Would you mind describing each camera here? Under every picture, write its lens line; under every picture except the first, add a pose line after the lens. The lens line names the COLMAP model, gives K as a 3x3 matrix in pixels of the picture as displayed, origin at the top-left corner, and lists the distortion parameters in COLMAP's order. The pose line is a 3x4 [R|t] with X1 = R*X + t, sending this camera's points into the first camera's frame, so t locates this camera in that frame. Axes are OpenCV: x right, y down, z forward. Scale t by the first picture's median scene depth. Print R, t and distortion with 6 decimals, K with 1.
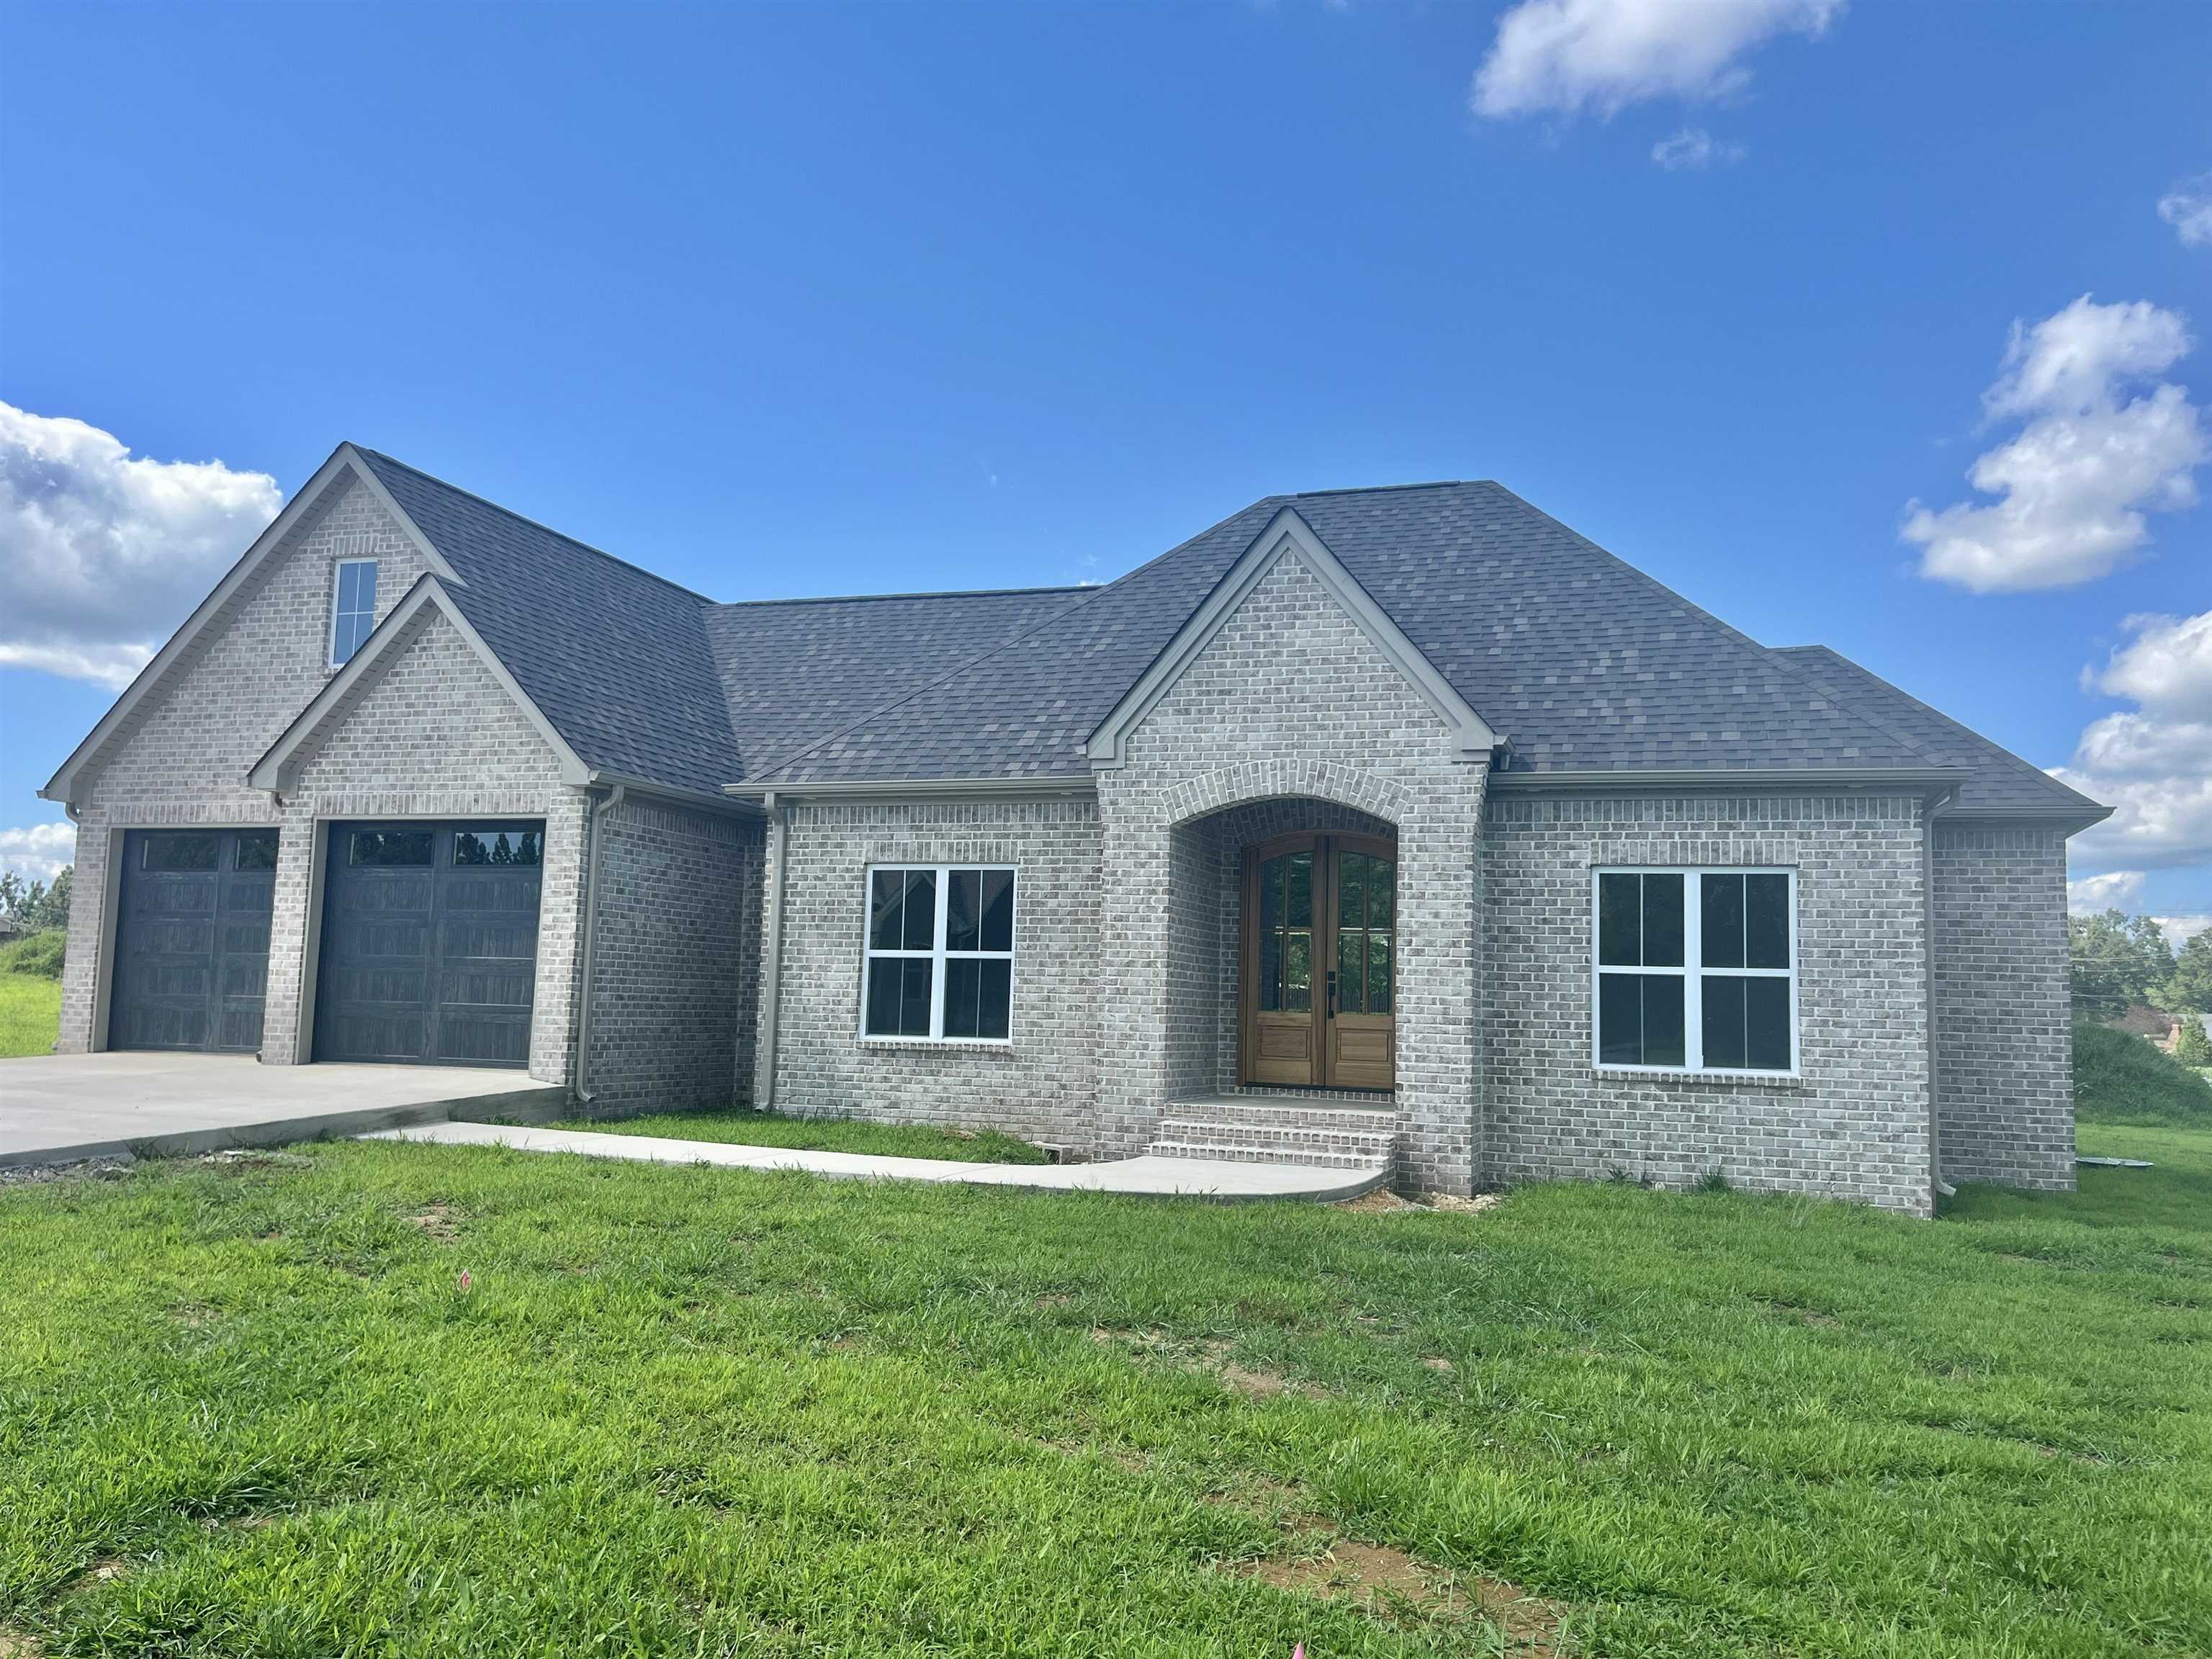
lens RADIAL K [[1690.6, 0, 1106.0], [0, 1690.6, 841.0], [0, 0, 1]] dist [0.038163, 0.002516]
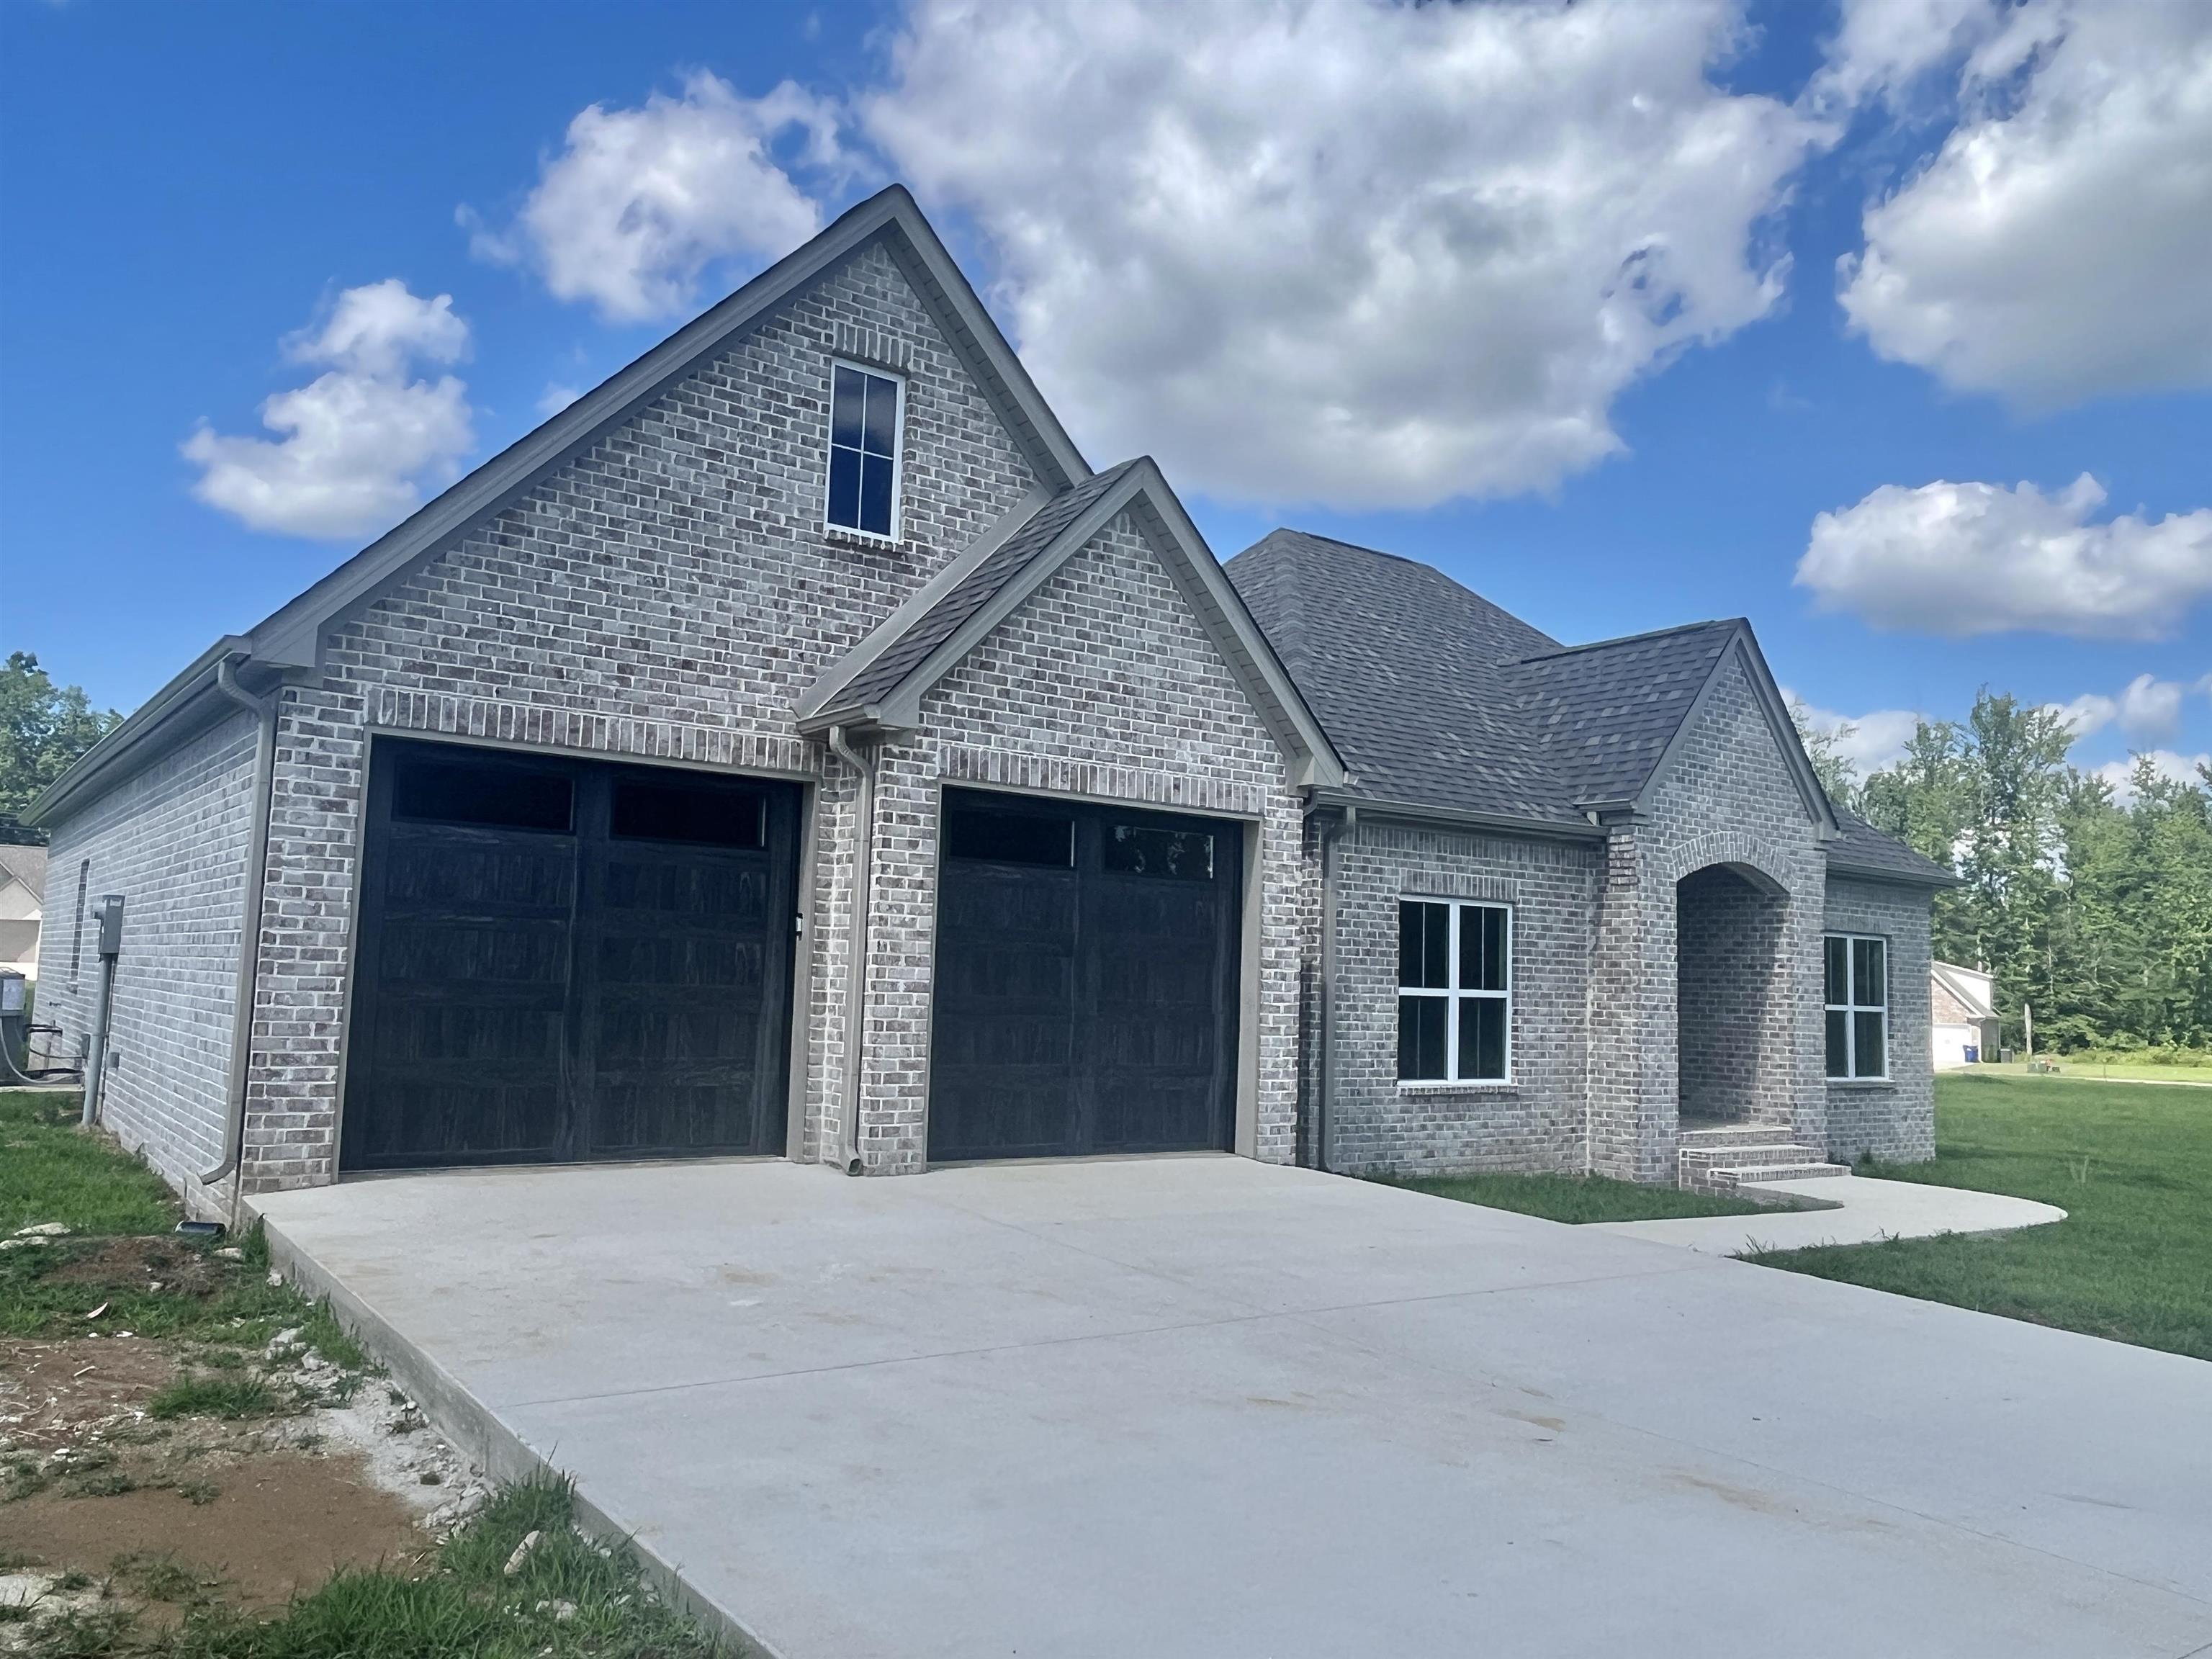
lens RADIAL K [[1672.6, 0, 1102.8], [0, 1672.6, 817.8], [0, 0, 1]] dist [0.003885, -0.007862]
pose [[0.572861, 0.072747, 0.816418, -1.000256], [-0.096958, 0.995075, -0.020633, 0.007479], [-0.813897, -0.067338, 0.577093, 0.627405]]
